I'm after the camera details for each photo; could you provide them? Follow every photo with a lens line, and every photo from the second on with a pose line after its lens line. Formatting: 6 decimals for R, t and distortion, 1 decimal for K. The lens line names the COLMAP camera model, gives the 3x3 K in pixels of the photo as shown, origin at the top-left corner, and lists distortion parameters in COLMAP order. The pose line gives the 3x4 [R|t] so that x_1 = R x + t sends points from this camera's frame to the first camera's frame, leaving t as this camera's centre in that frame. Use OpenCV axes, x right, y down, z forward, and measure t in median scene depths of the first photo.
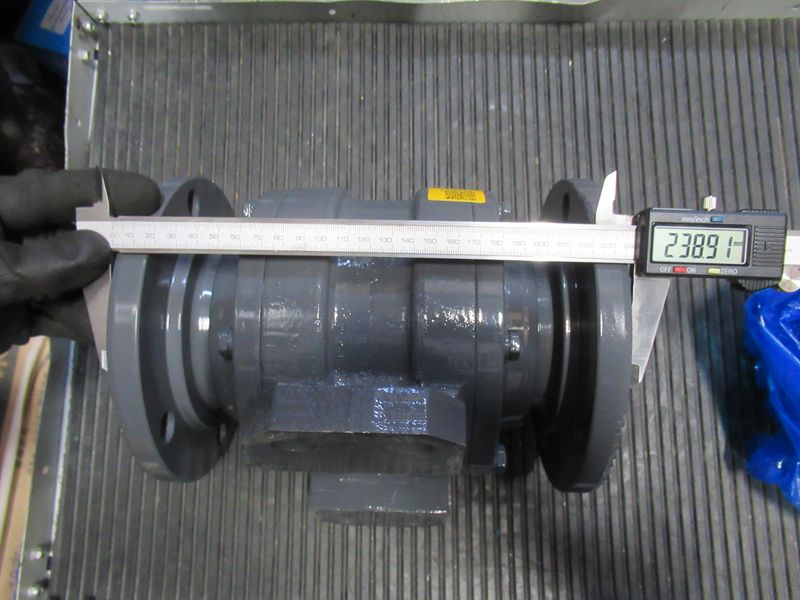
lens RADIAL K [[628.5, 0, 420.3], [0, 628.5, 299.8], [0, 0, 1]] dist [0.001433, 0.009542]
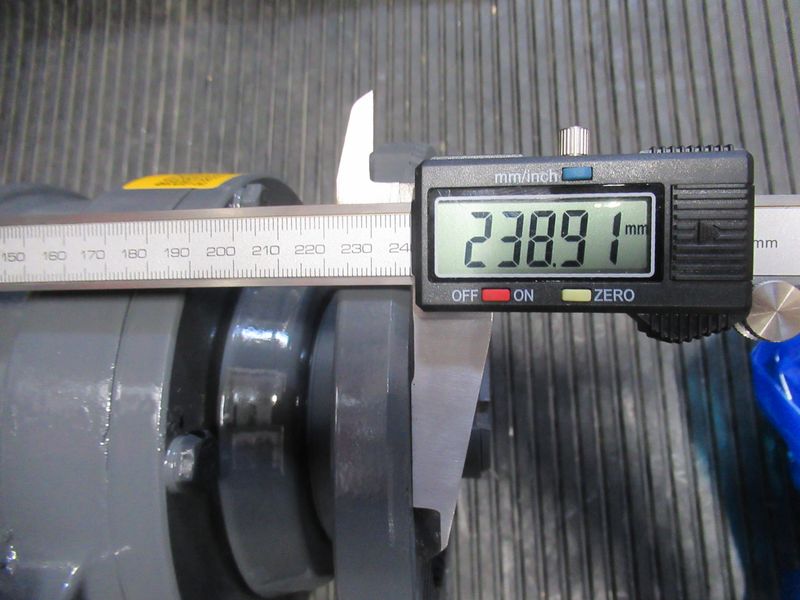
lens RADIAL K [[628.5, 0, 420.3], [0, 628.5, 299.8], [0, 0, 1]] dist [0.001433, 0.009542]
pose [[0.993796, -0.030140, -0.107053, 0.398010], [0.023557, 0.997784, -0.062232, -0.018980], [0.108691, 0.059324, 0.992304, 0.558476]]
